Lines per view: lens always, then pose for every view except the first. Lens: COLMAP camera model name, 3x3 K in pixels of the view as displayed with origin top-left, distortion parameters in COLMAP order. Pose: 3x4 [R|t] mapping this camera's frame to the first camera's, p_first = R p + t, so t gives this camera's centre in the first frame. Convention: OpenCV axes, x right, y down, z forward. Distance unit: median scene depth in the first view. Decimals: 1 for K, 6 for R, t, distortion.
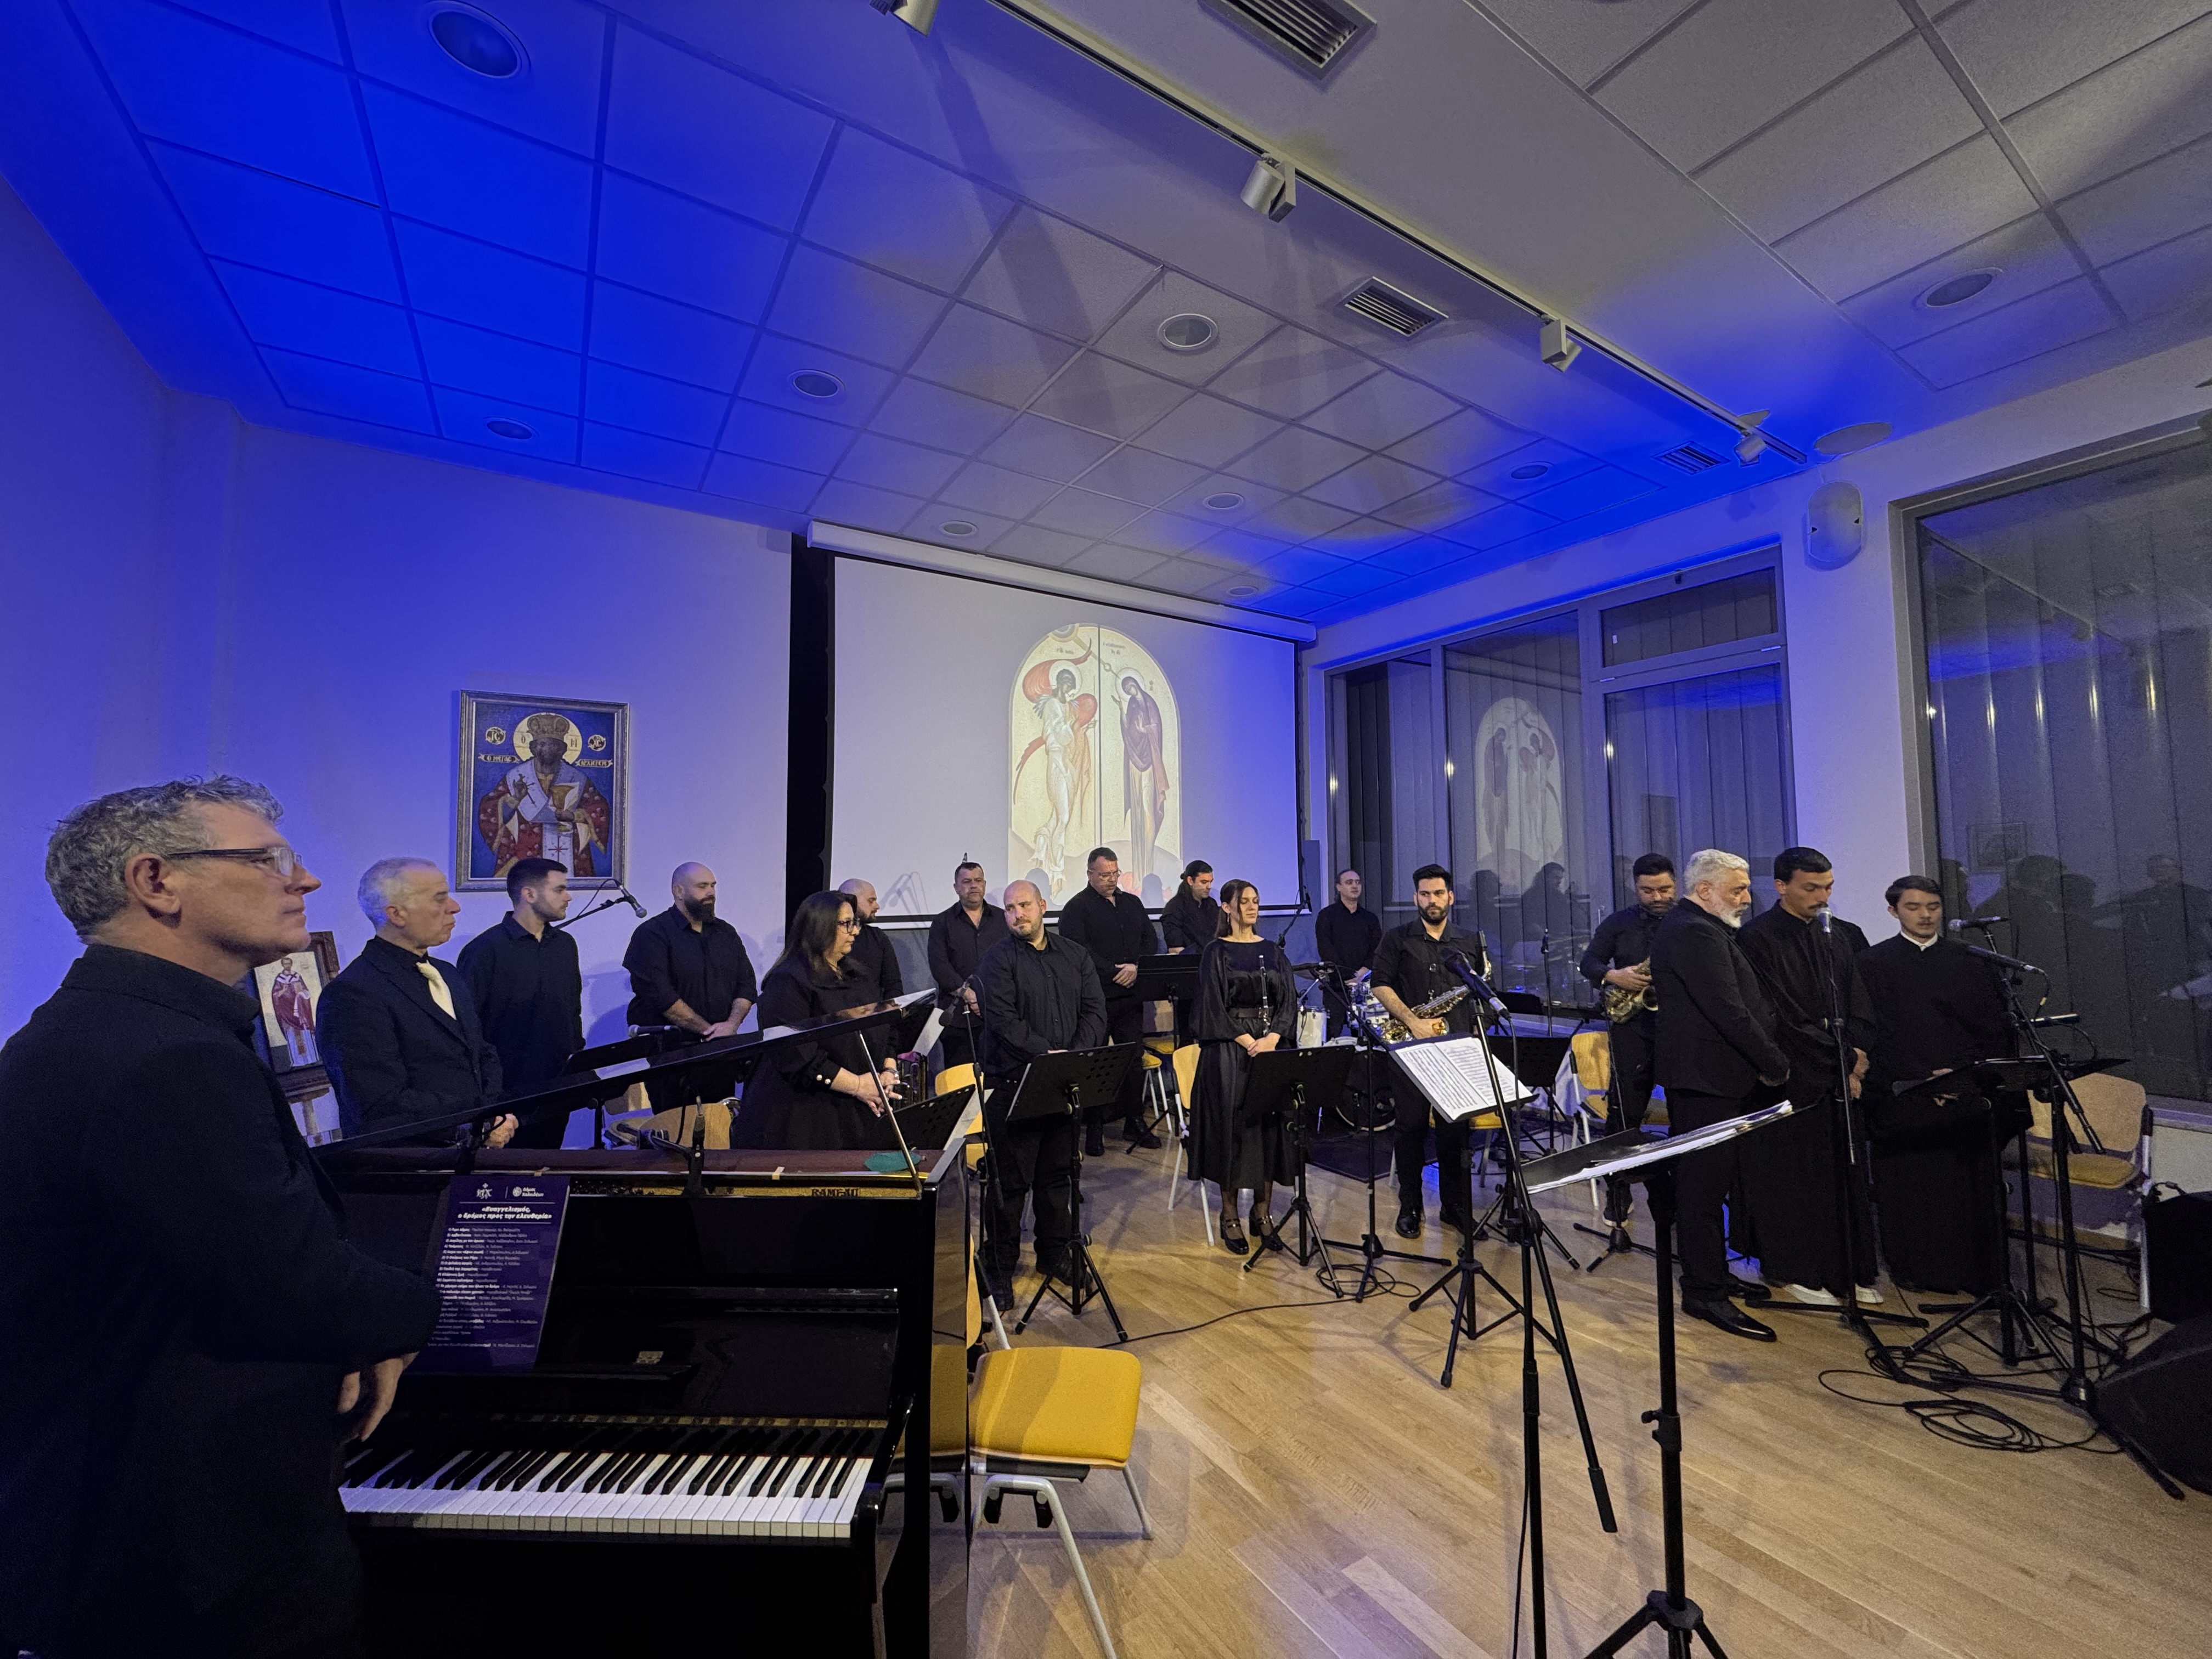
lens RADIAL K [[881.1, 0, 1104.2], [0, 881.1, 821.4], [0, 0, 1]] dist [-0.005790, 0.000935]
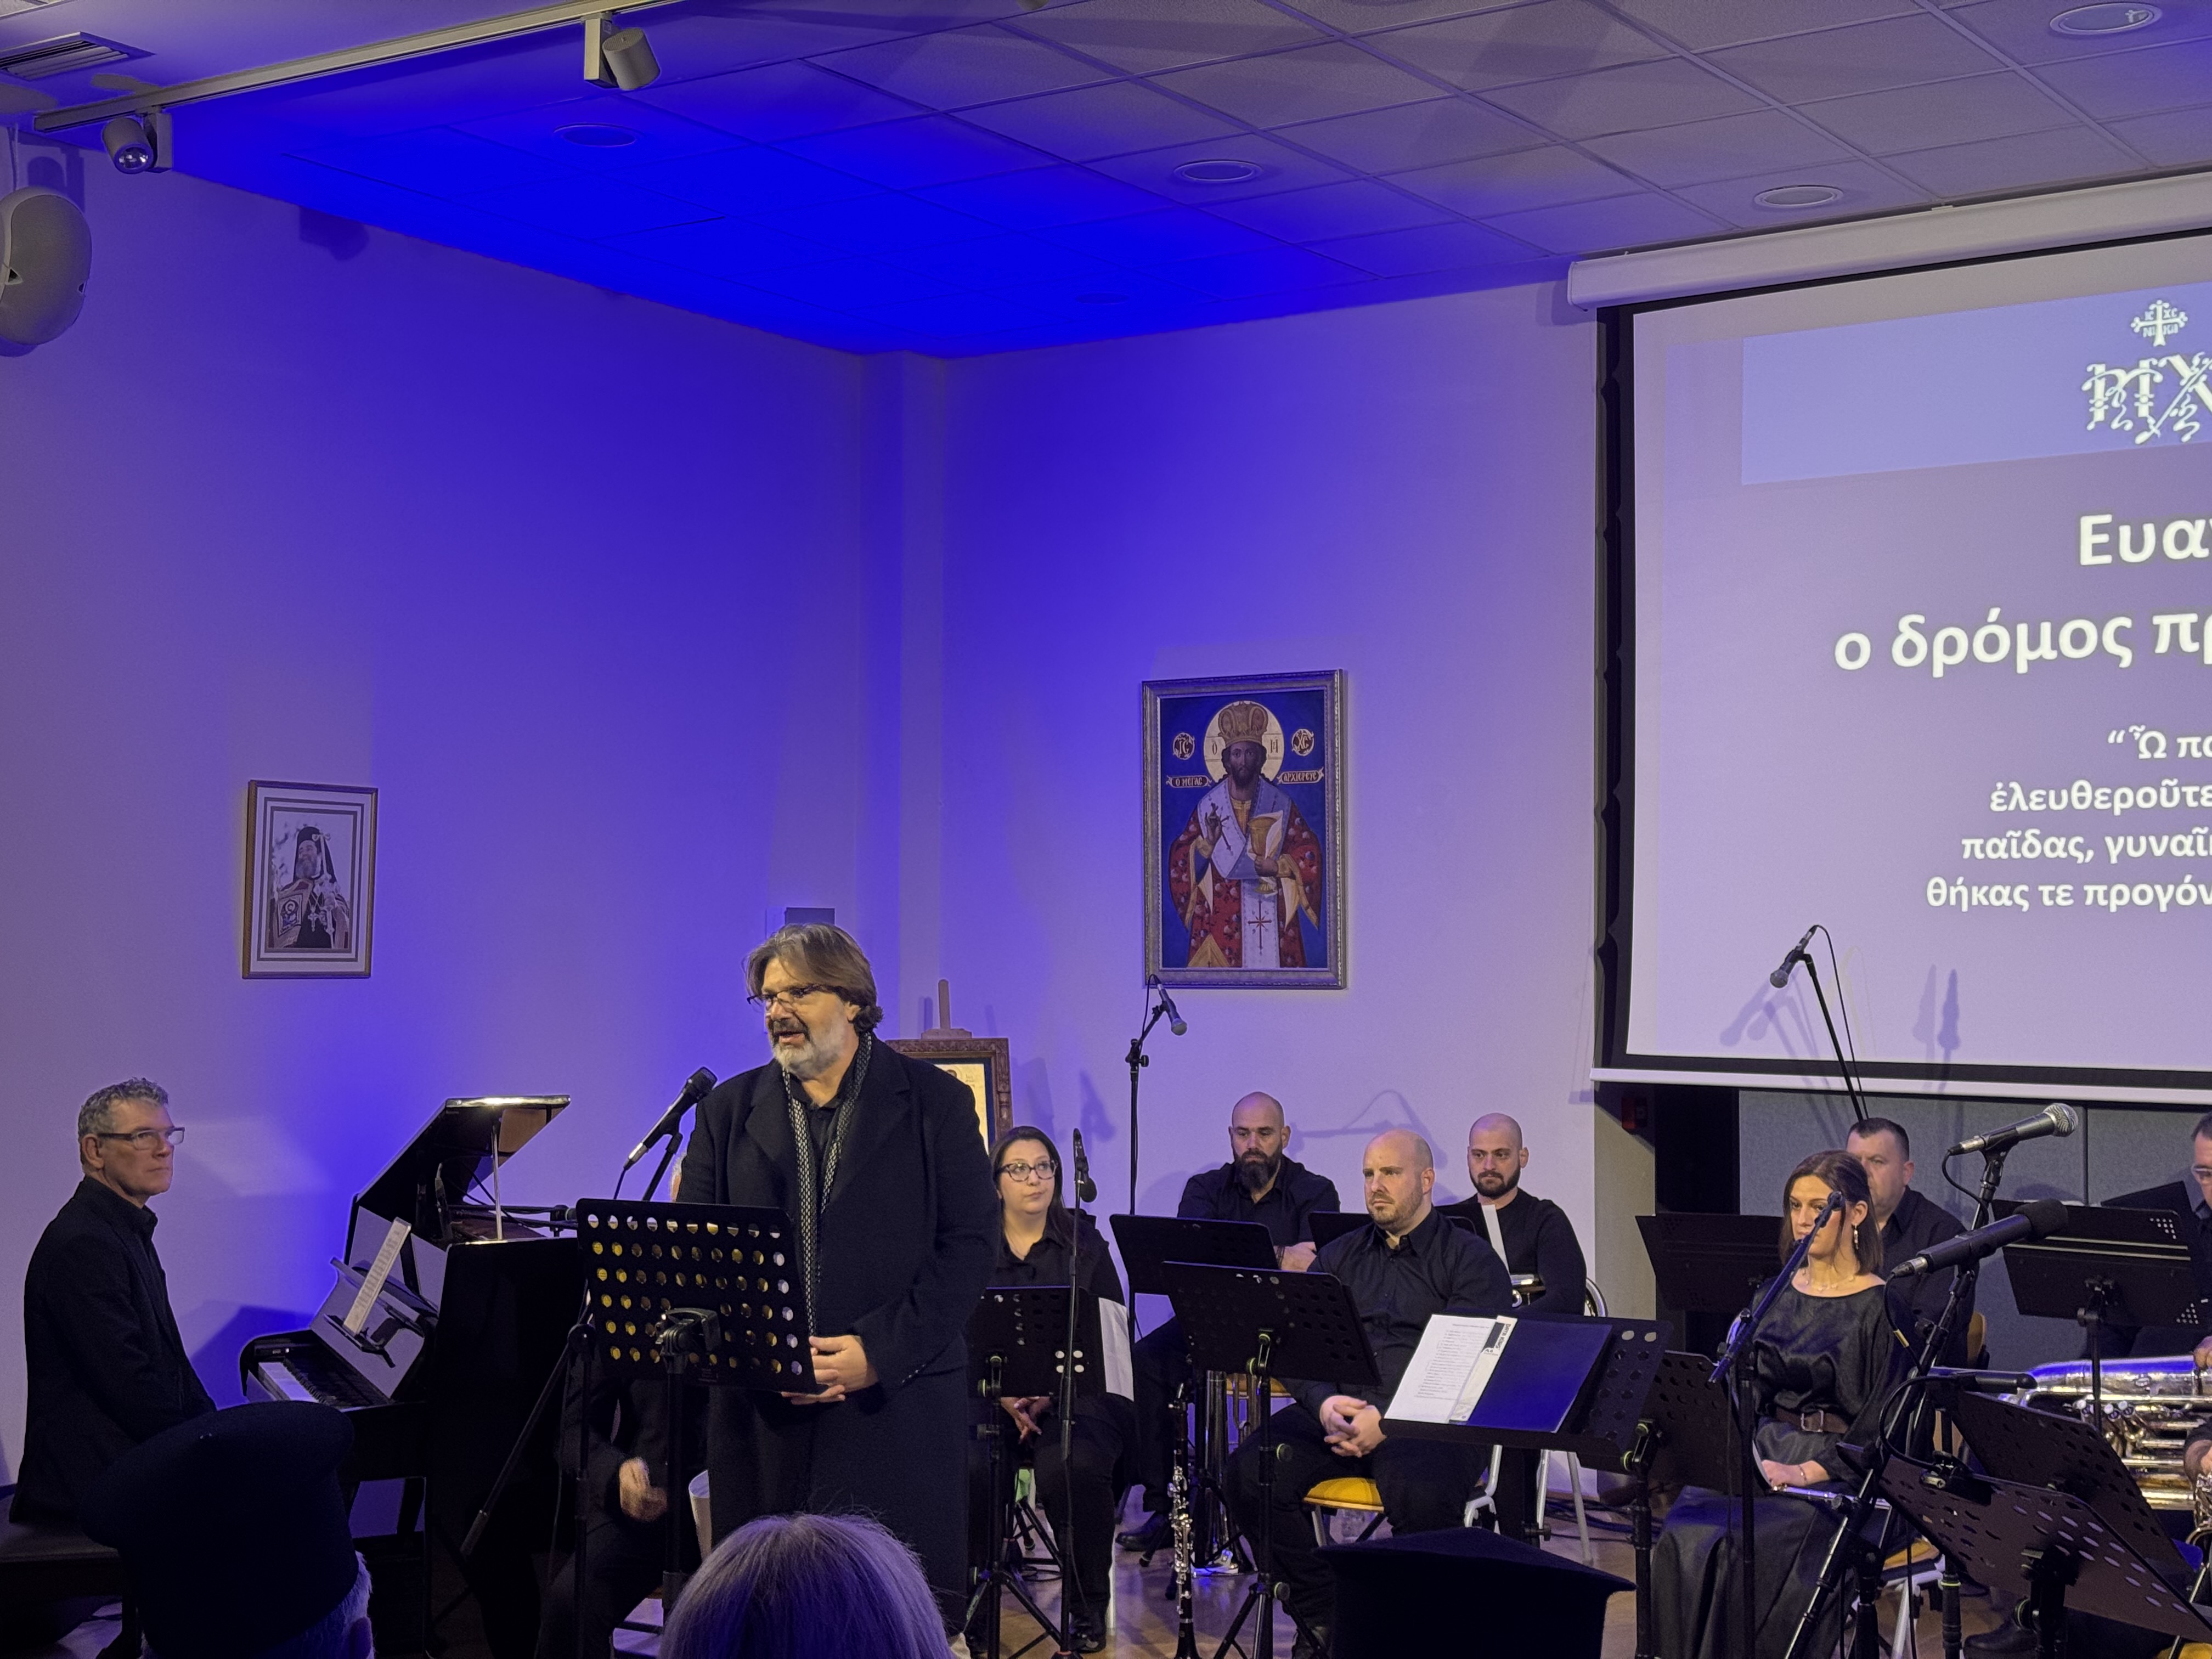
lens RADIAL K [[3056.0, 0, 1116.7], [0, 3056.0, 826.1], [0, 0, 1]] dist [0.143196, 0.000000]
pose [[0.411532, -0.025952, -0.911026, 1.275190], [0.056235, 0.998413, -0.003039, -0.034080], [0.909659, -0.049981, 0.412339, 0.031153]]
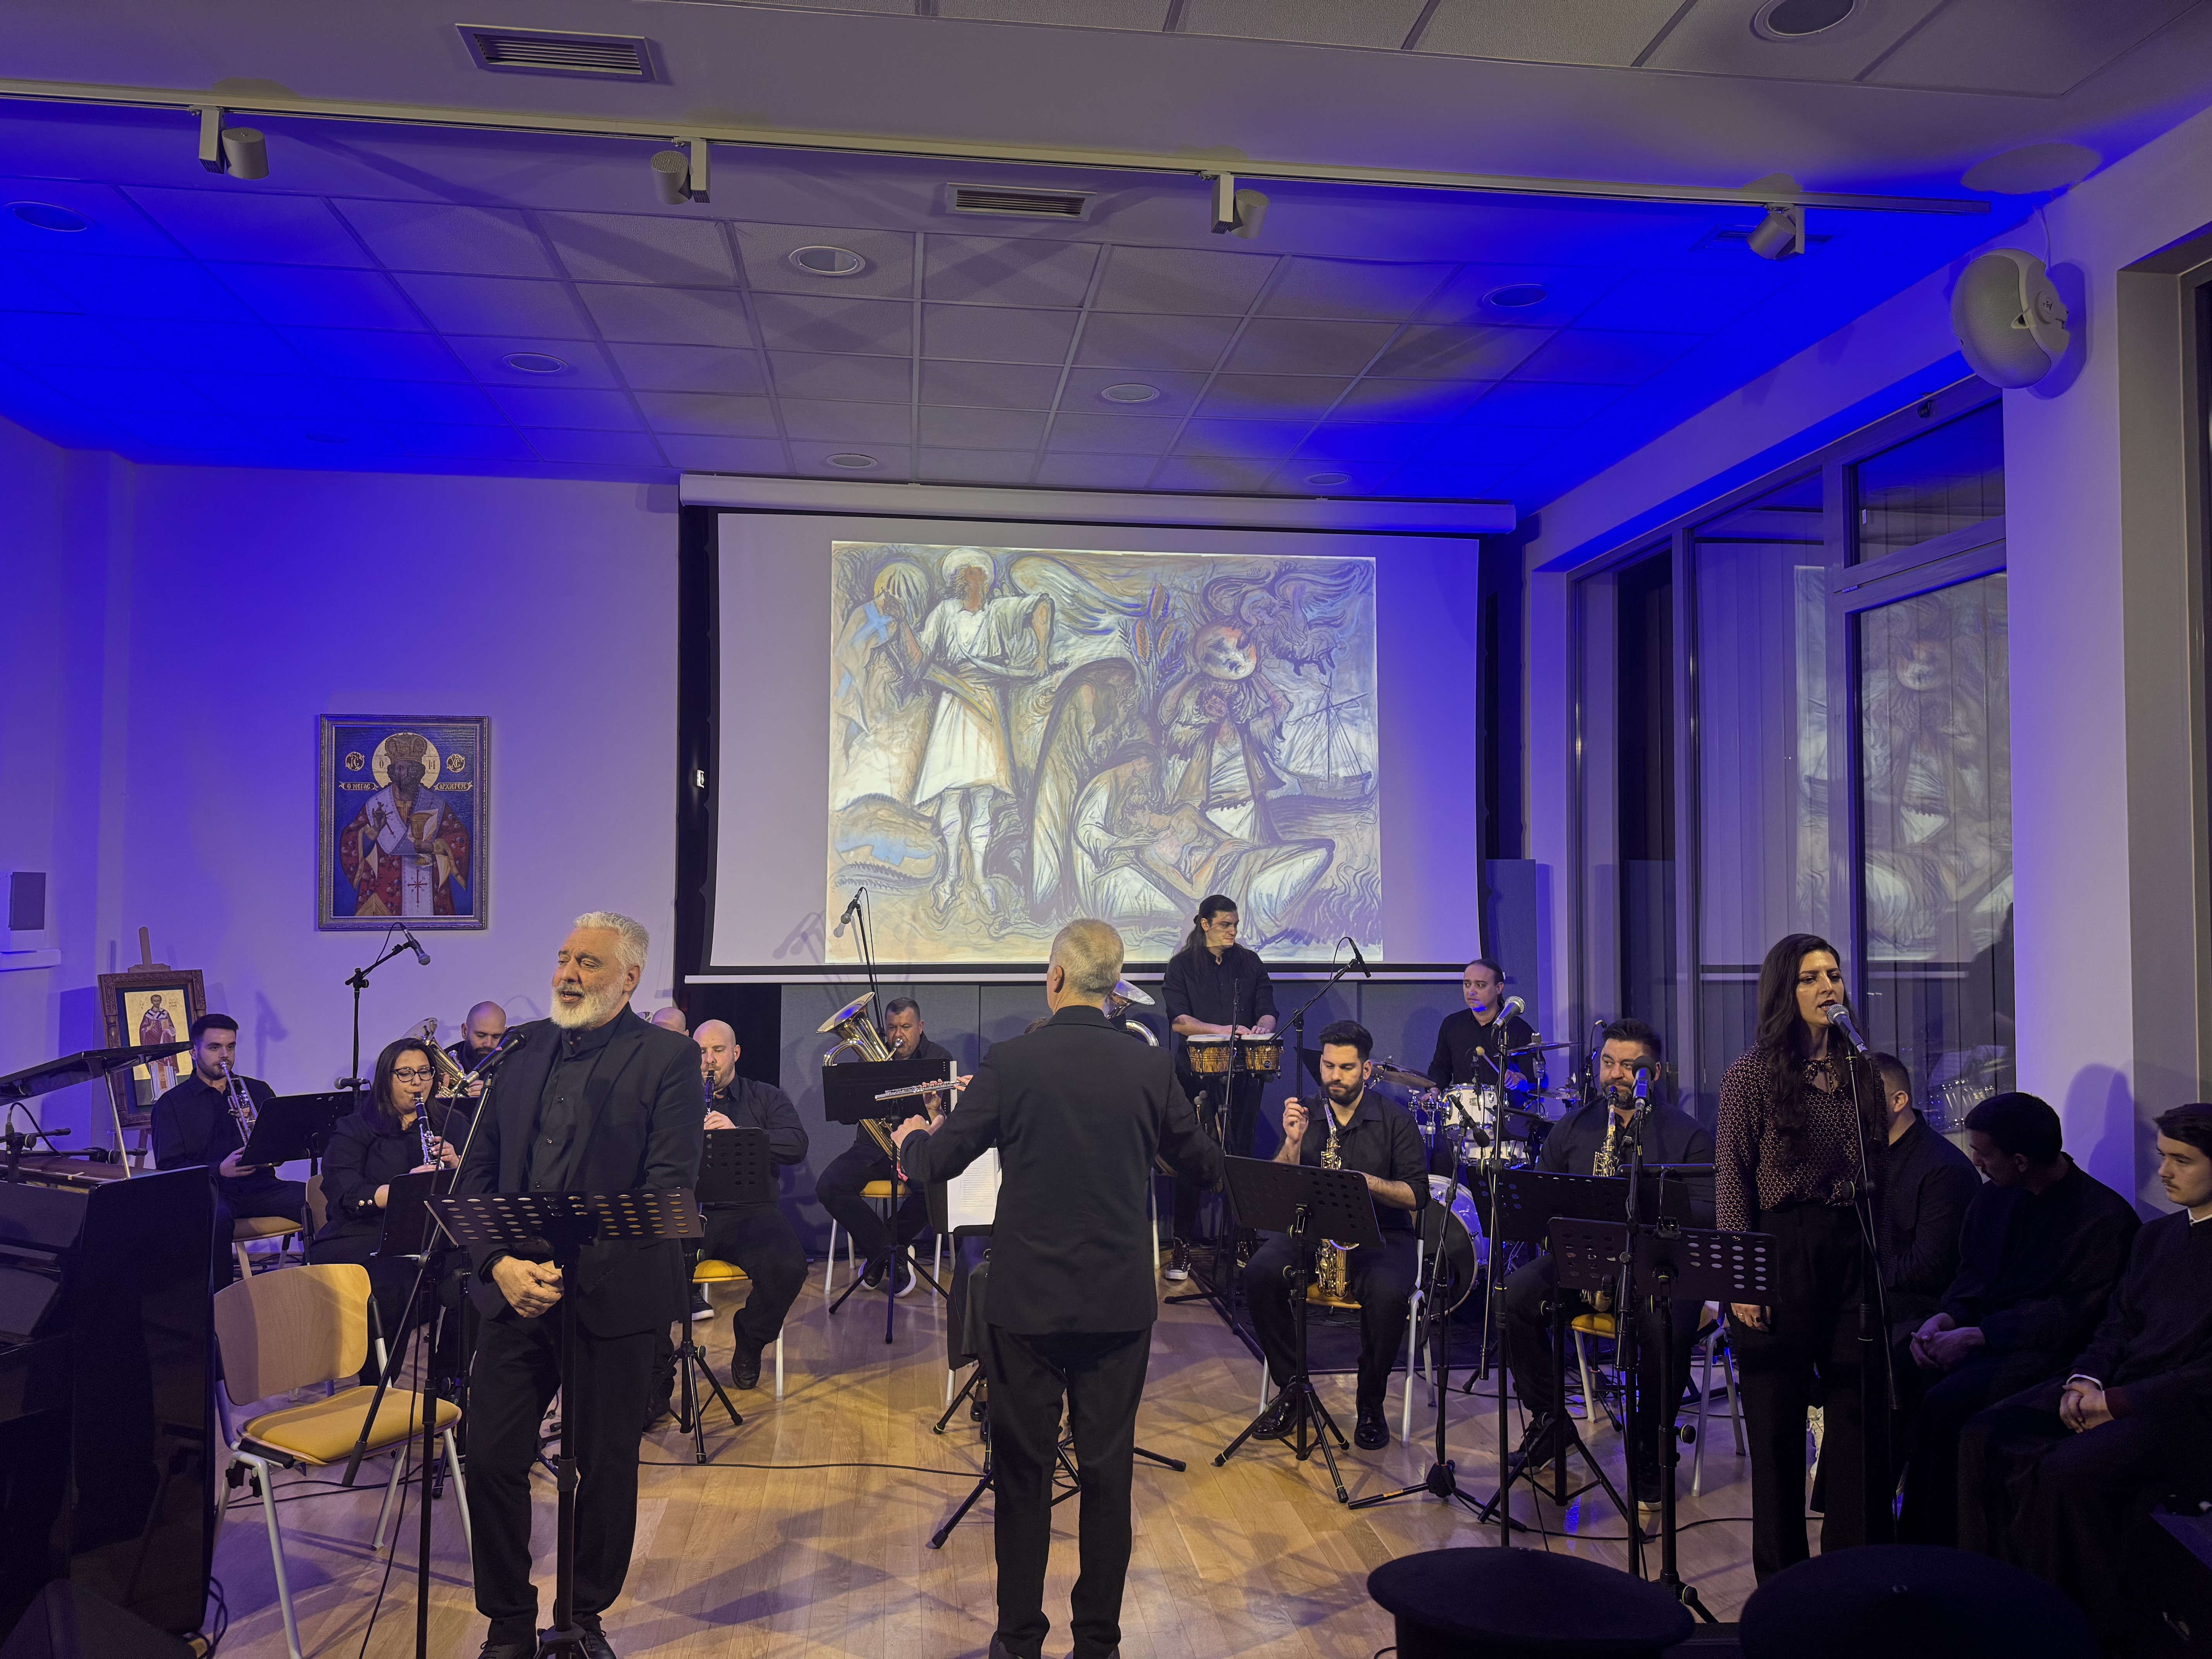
lens RADIAL K [[1540.5, 0, 1103.0], [0, 1540.5, 828.9], [0, 0, 1]] dist [0.042167, -0.041525]
pose [[0.909302, -0.008873, -0.416043, 0.671099], [0.019816, 0.999562, 0.021993, -0.045675], [0.415665, -0.028243, 0.909079, -0.147693]]
